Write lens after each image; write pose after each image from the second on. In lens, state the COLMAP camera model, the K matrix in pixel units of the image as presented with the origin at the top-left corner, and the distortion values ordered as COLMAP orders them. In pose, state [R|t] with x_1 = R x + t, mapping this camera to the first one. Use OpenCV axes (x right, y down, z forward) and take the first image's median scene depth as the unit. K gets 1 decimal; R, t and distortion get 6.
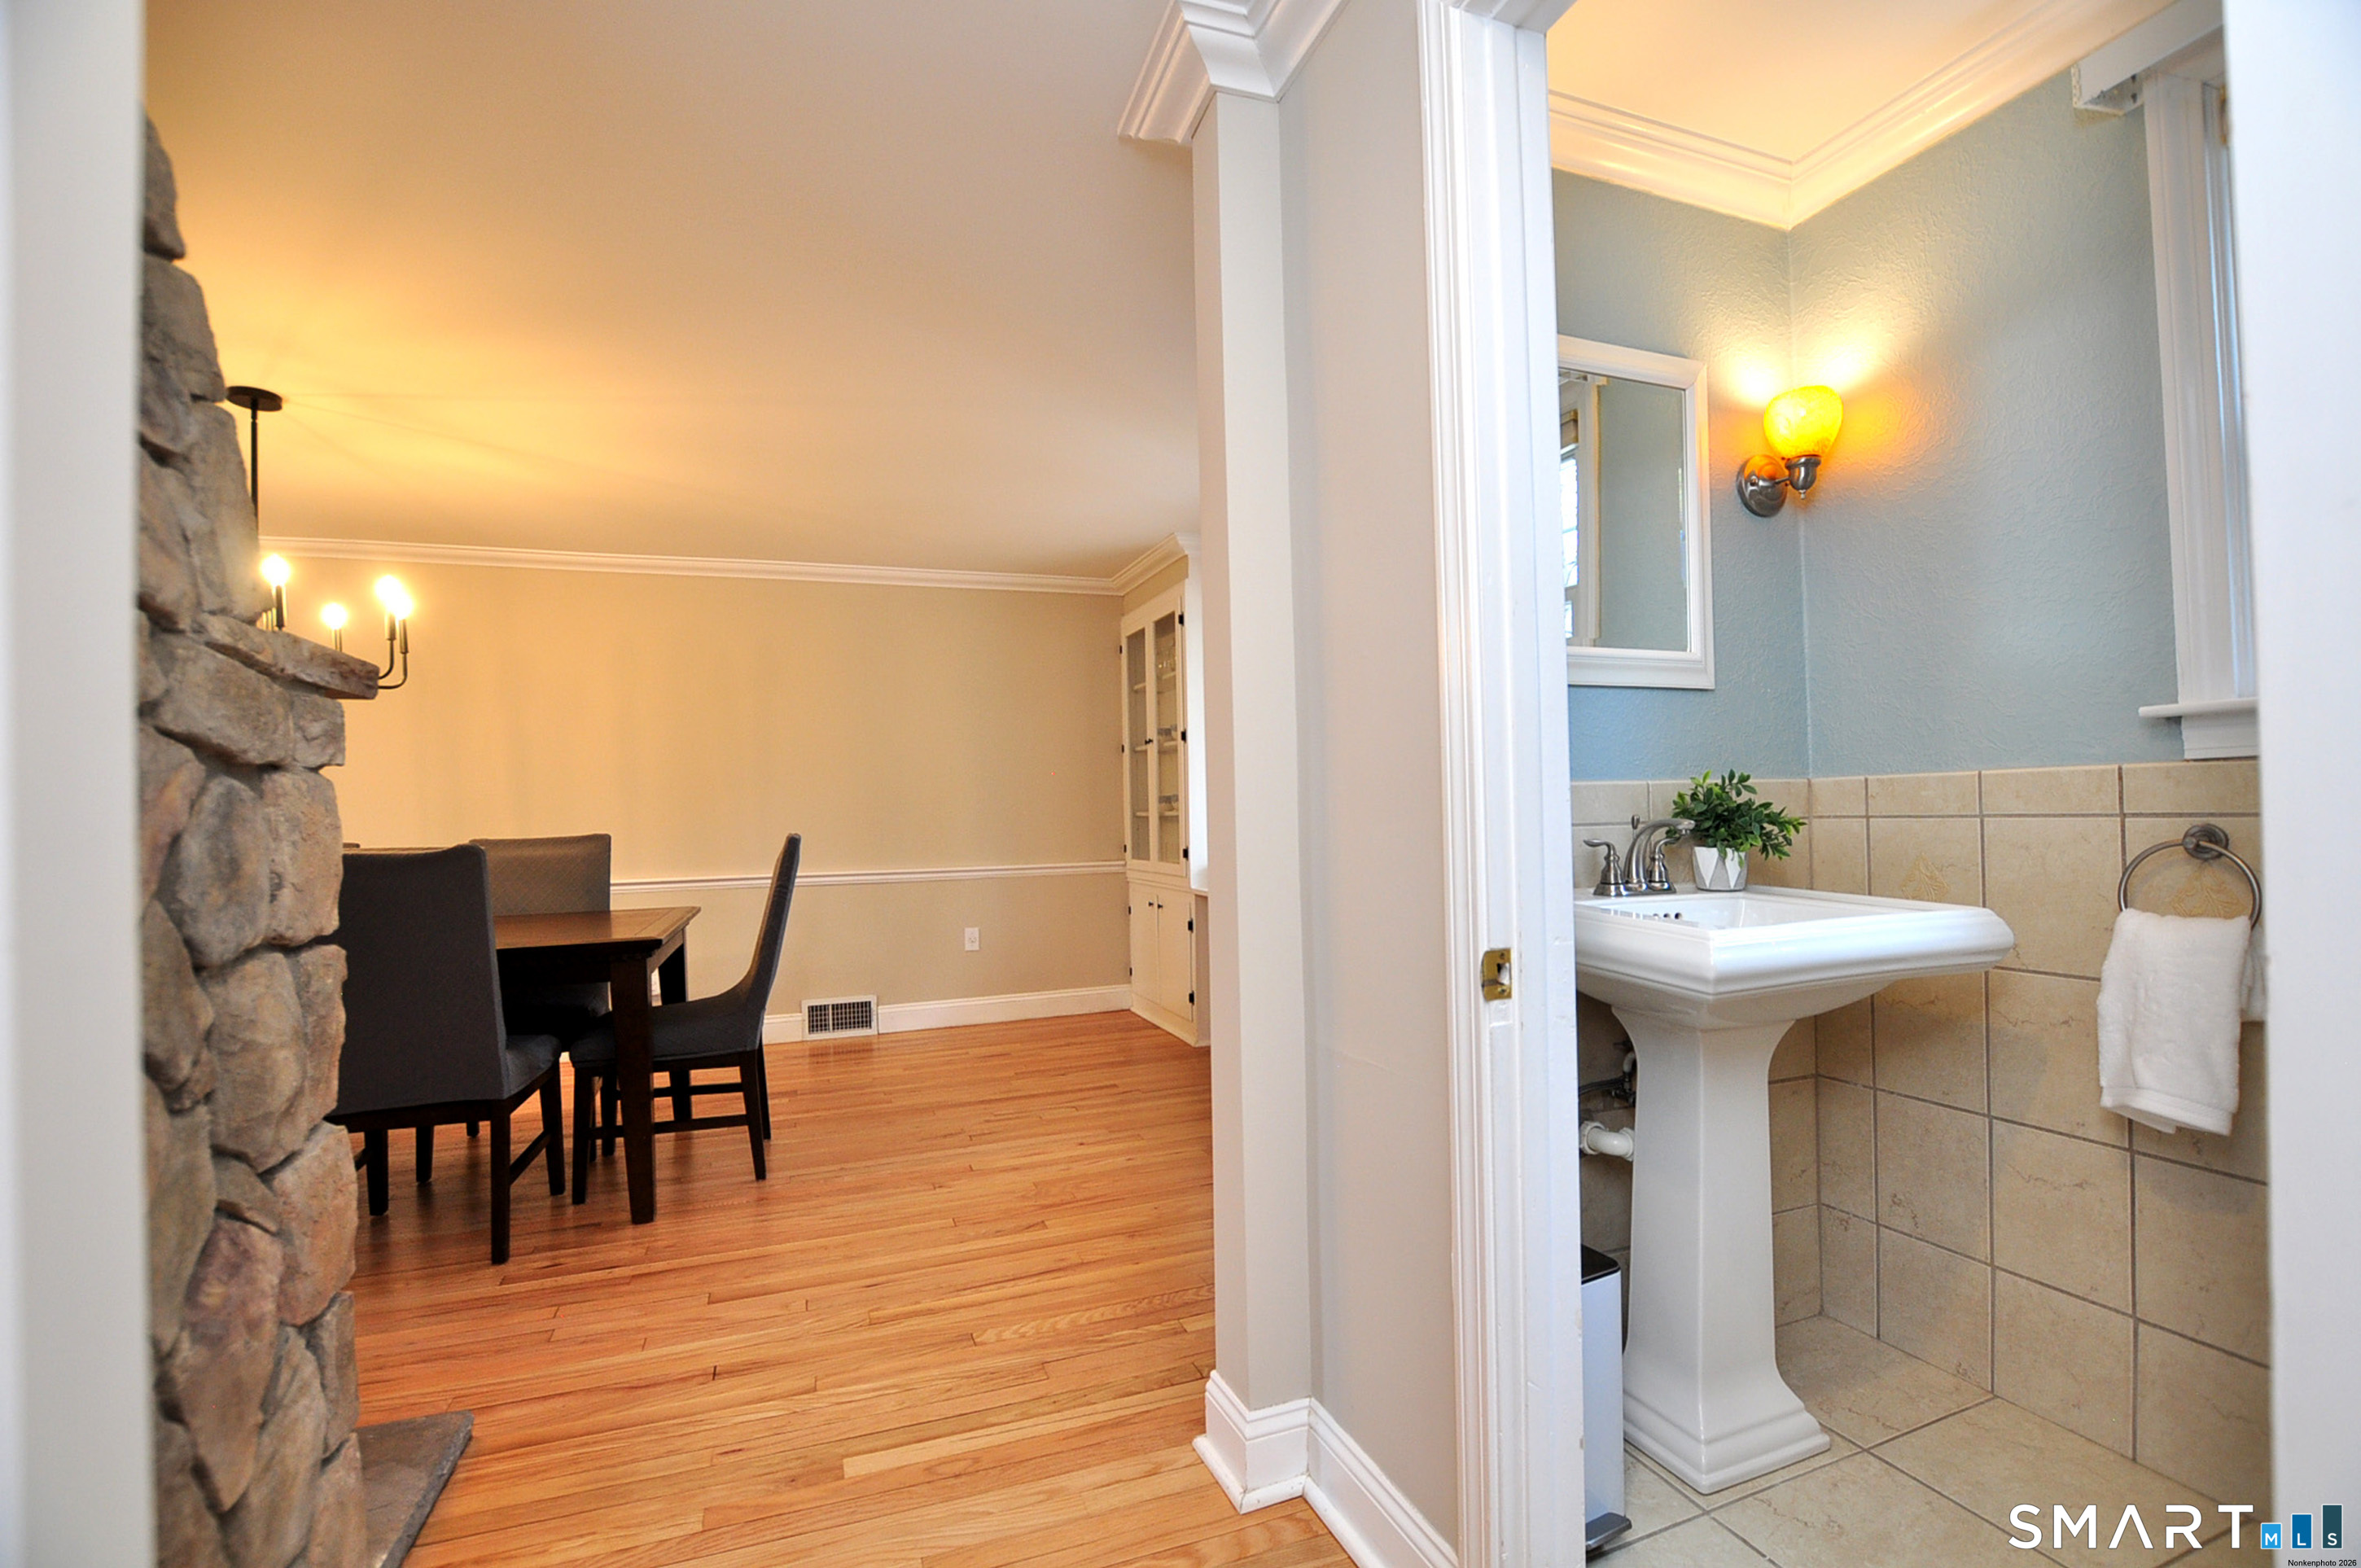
lens RADIAL K [[1046.1, 0, 1171.0], [0, 1046.1, 787.1], [0, 0, 1]] dist [-0.033016, 0.001930]
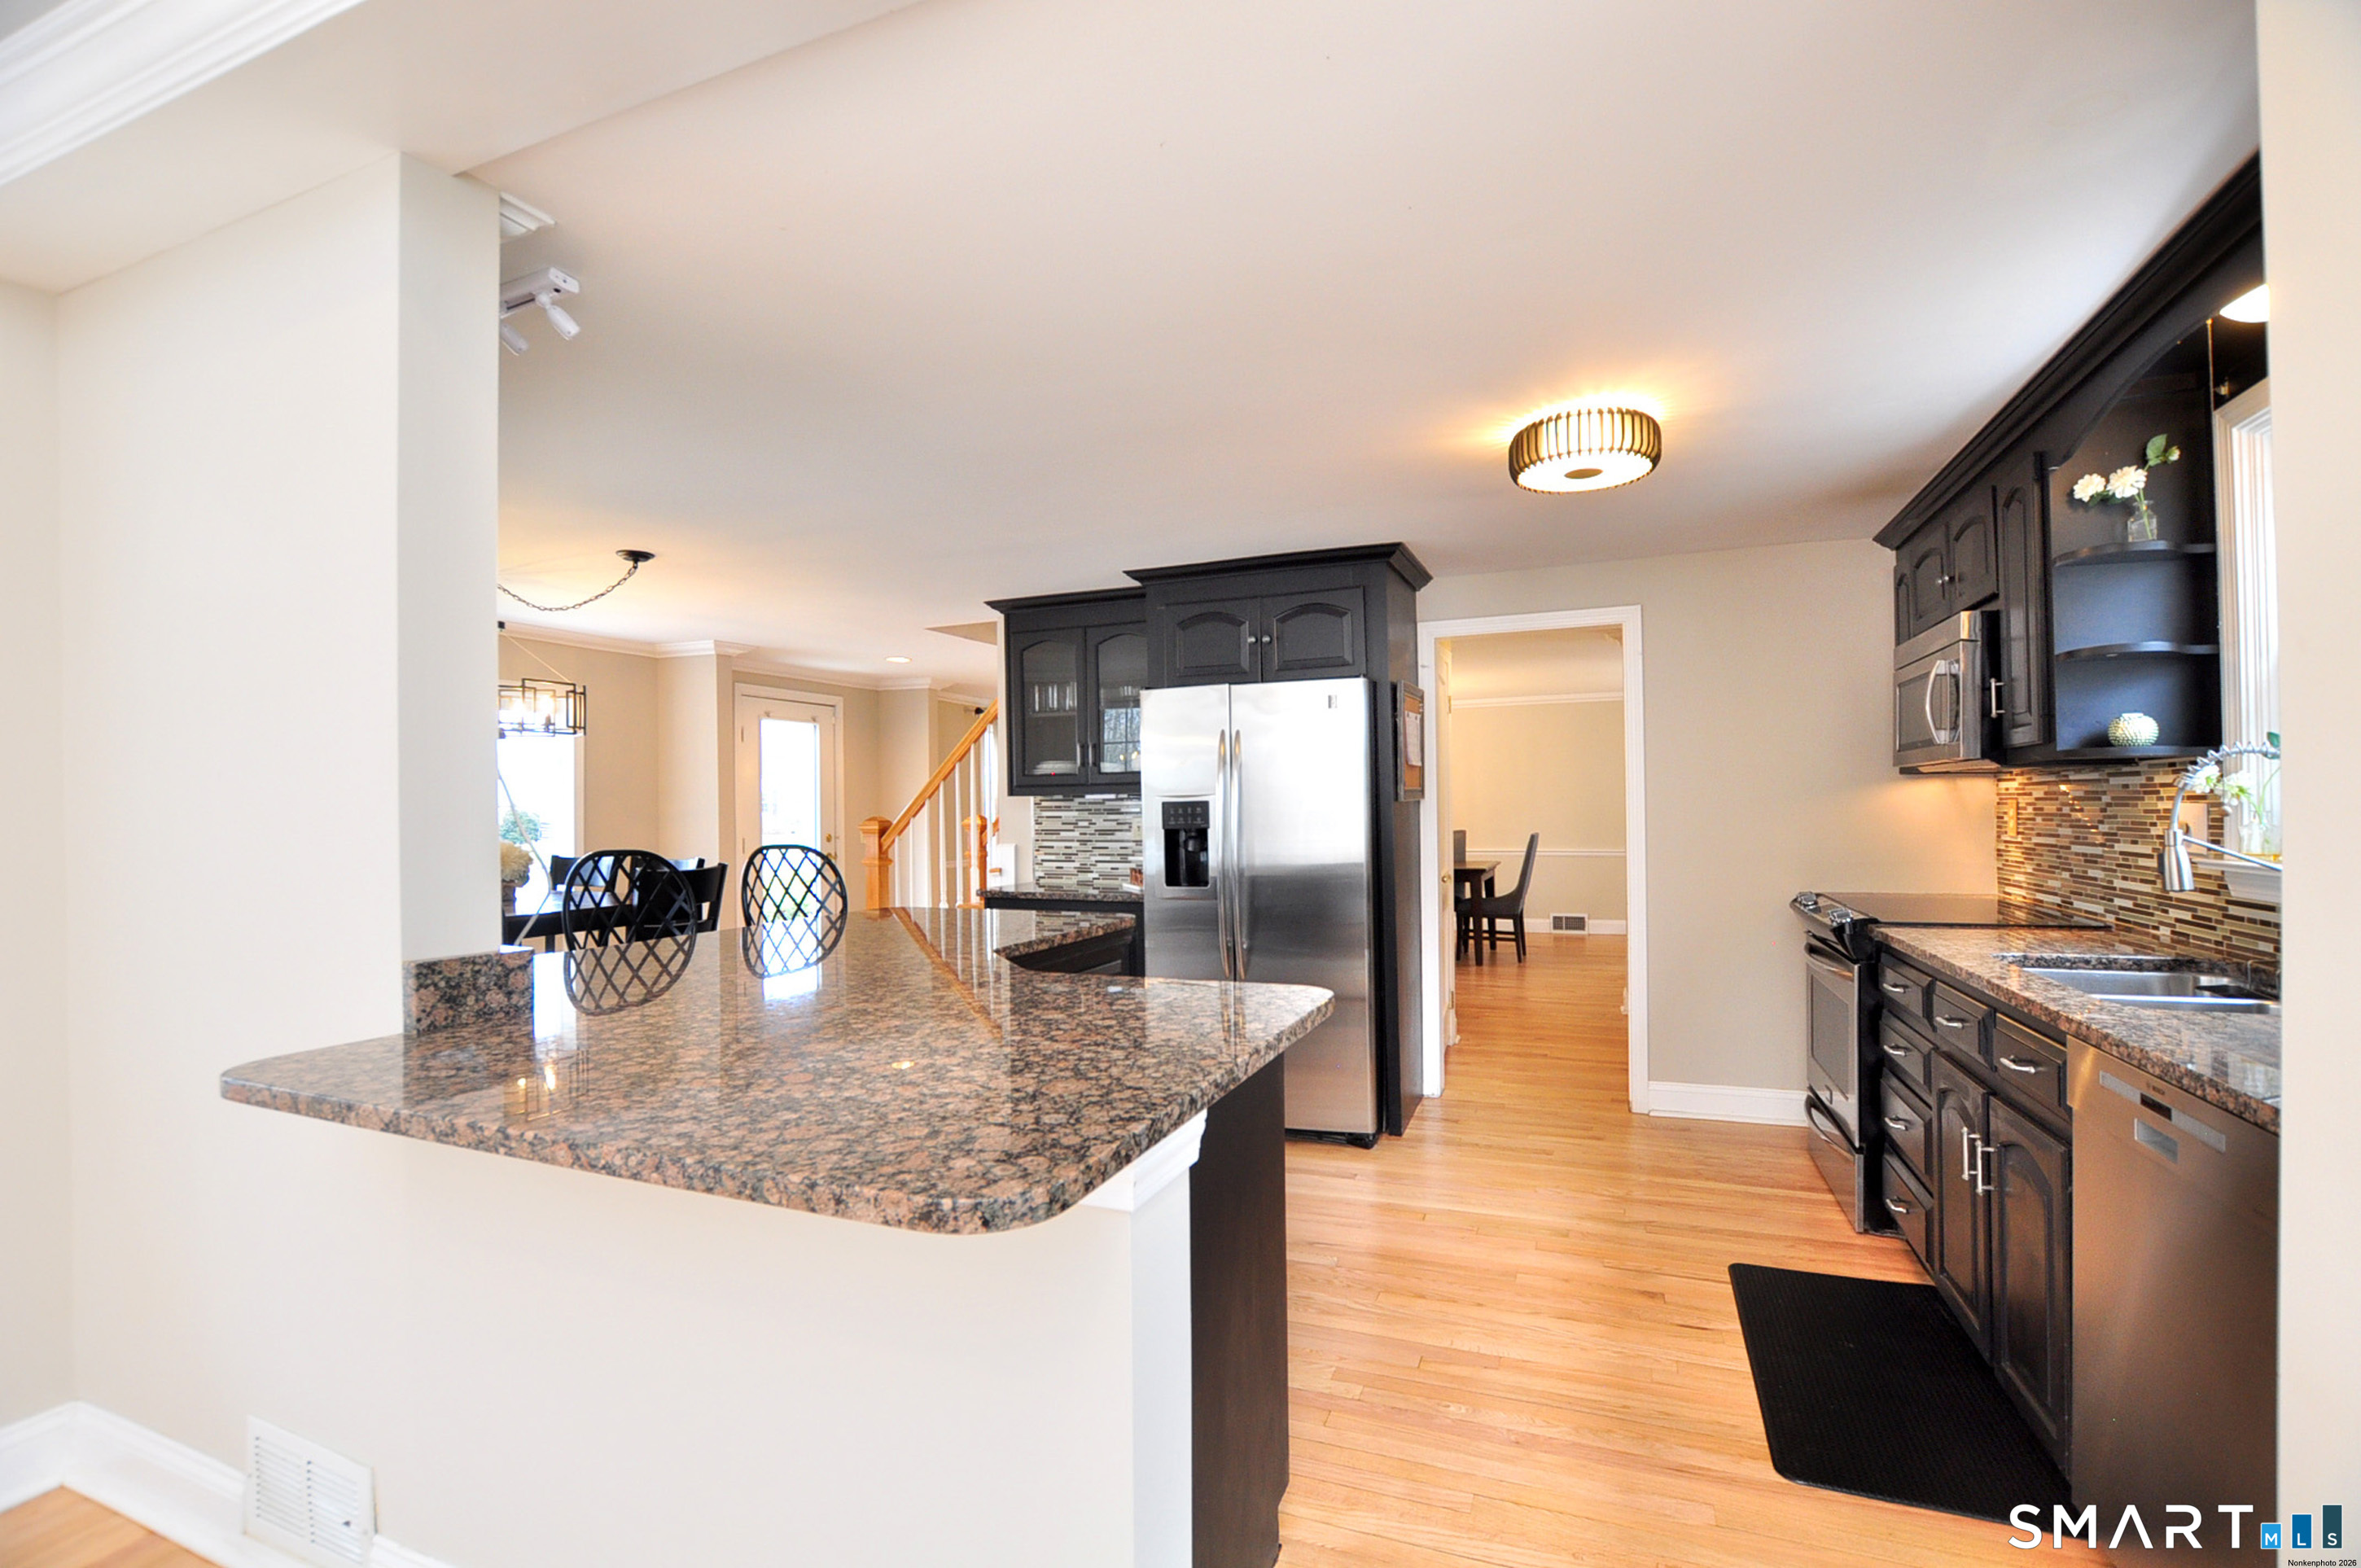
lens RADIAL K [[1046.1, 0, 1180.0], [0, 1046.1, 798.0], [0, 0, 1]] dist [-0.033016, 0.001930]
pose [[0.739002, 0.006657, -0.673671, 0.725313], [0.006237, 0.999841, 0.016722, -0.089349], [0.673675, -0.016559, 0.738842, -1.491108]]
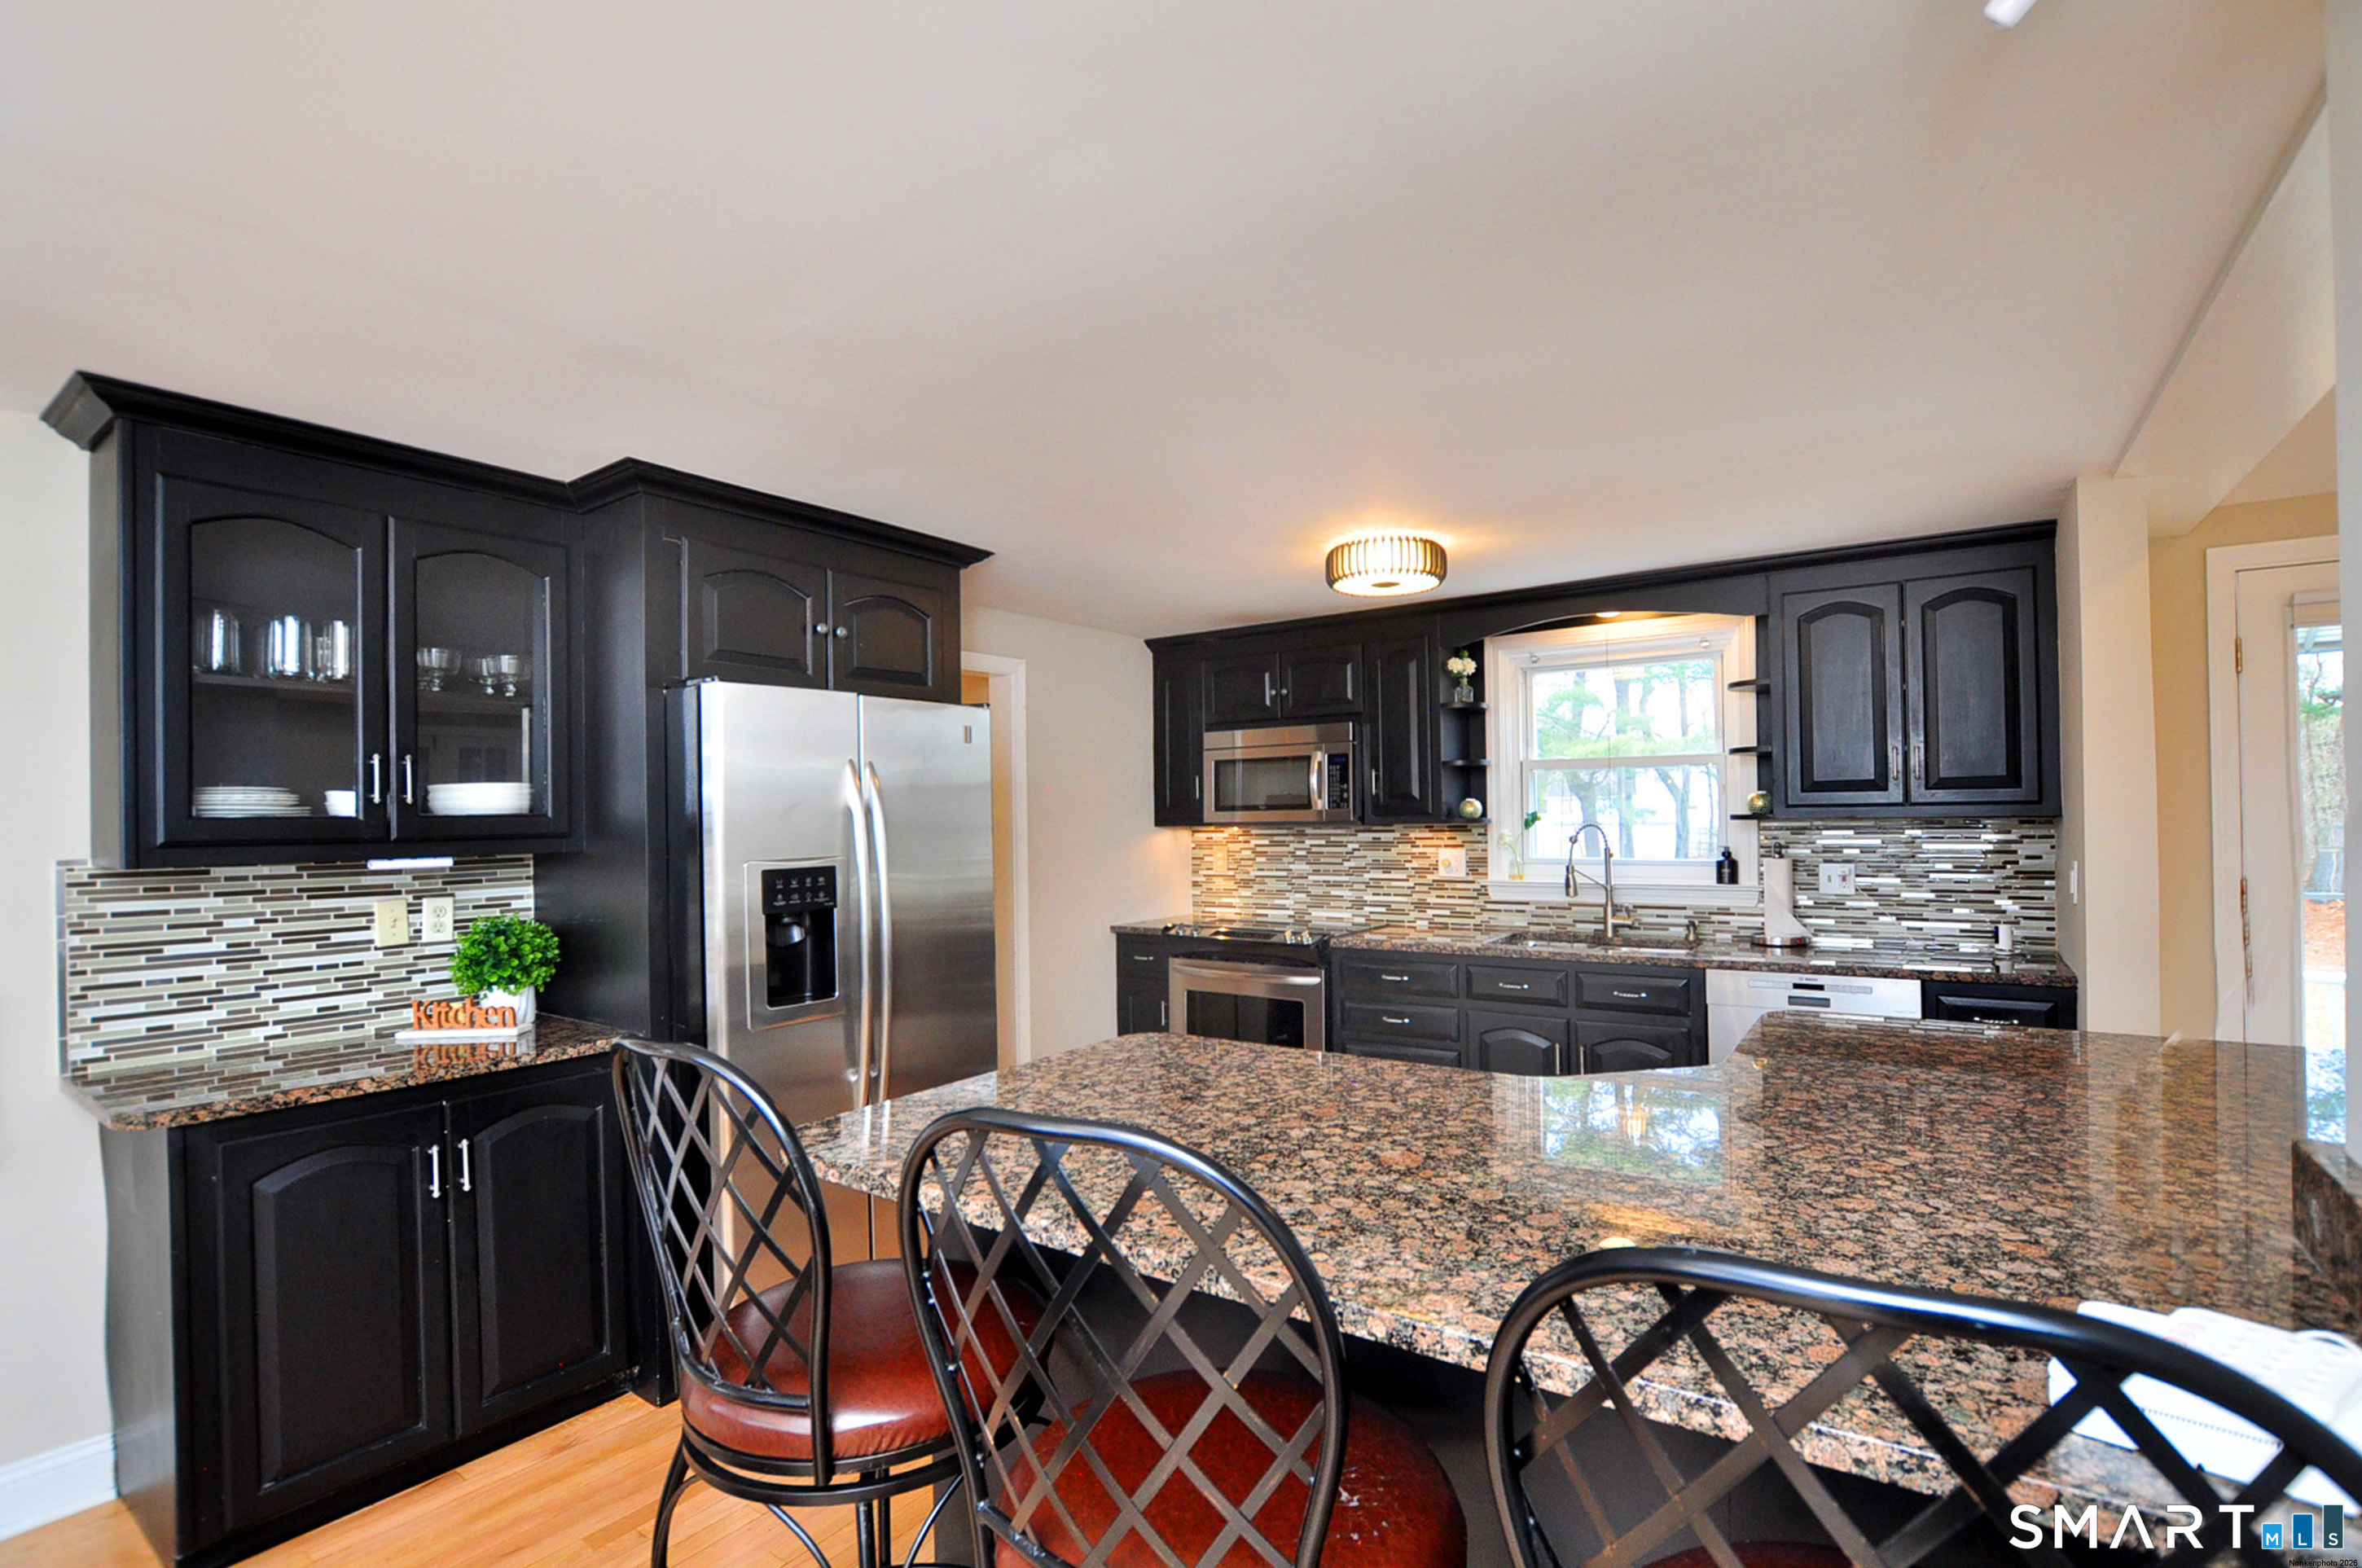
lens RADIAL K [[1046.6, 0, 1229.0], [0, 1046.6, 819.0], [0, 0, 1]] dist [-0.033016, 0.001930]
pose [[0.808893, 0.010511, 0.587862, -0.320794], [-0.012868, 0.999917, -0.000173, -0.105486], [-0.587815, -0.007425, 0.808961, -1.389954]]
